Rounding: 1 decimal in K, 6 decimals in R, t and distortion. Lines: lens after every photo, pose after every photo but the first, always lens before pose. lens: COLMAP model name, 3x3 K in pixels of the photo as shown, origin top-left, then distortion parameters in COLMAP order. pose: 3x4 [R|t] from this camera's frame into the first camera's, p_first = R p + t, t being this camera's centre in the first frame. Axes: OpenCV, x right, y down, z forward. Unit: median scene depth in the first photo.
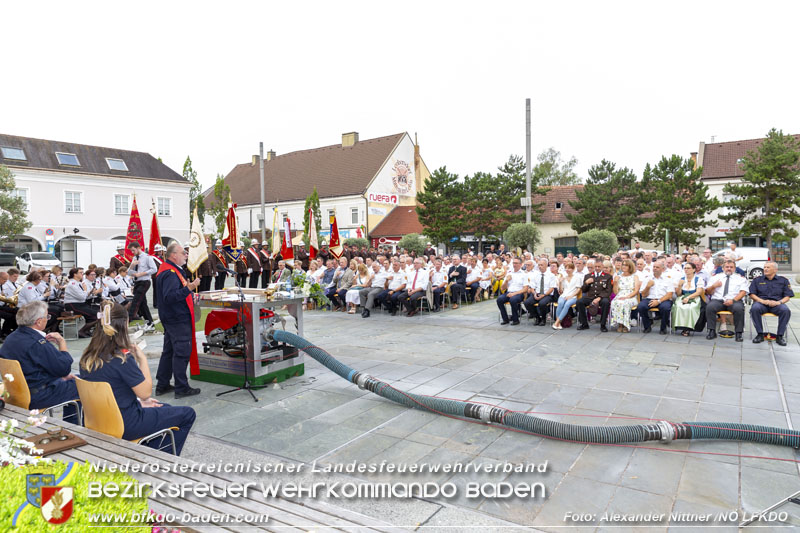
lens RADIAL K [[526.6, 0, 398.8], [0, 526.6, 266.0], [0, 0, 1]] dist [0.008378, -0.000009]
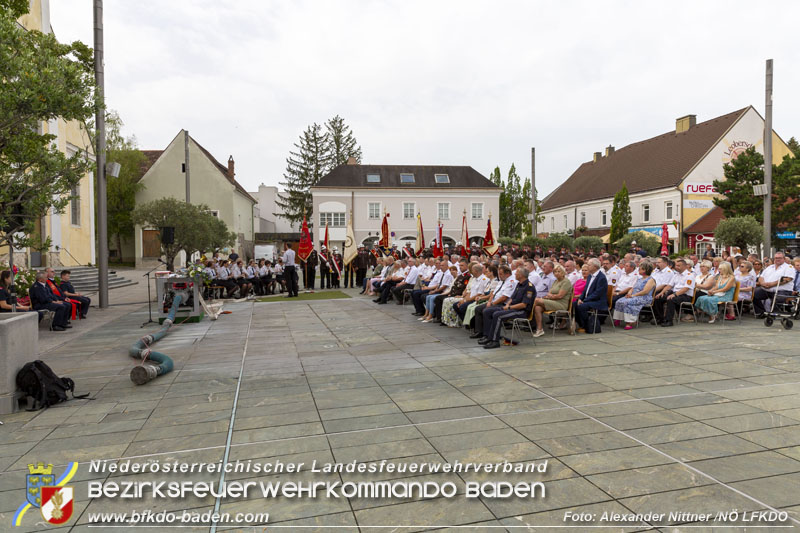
lens RADIAL K [[526.6, 0, 398.6], [0, 526.6, 265.7], [0, 0, 1]] dist [0.008378, -0.000009]
pose [[0.743667, 0.025040, -0.668081, 0.179670], [-0.021980, 0.999674, 0.013001, -0.002205], [0.668189, 0.005016, 0.743975, 0.015141]]
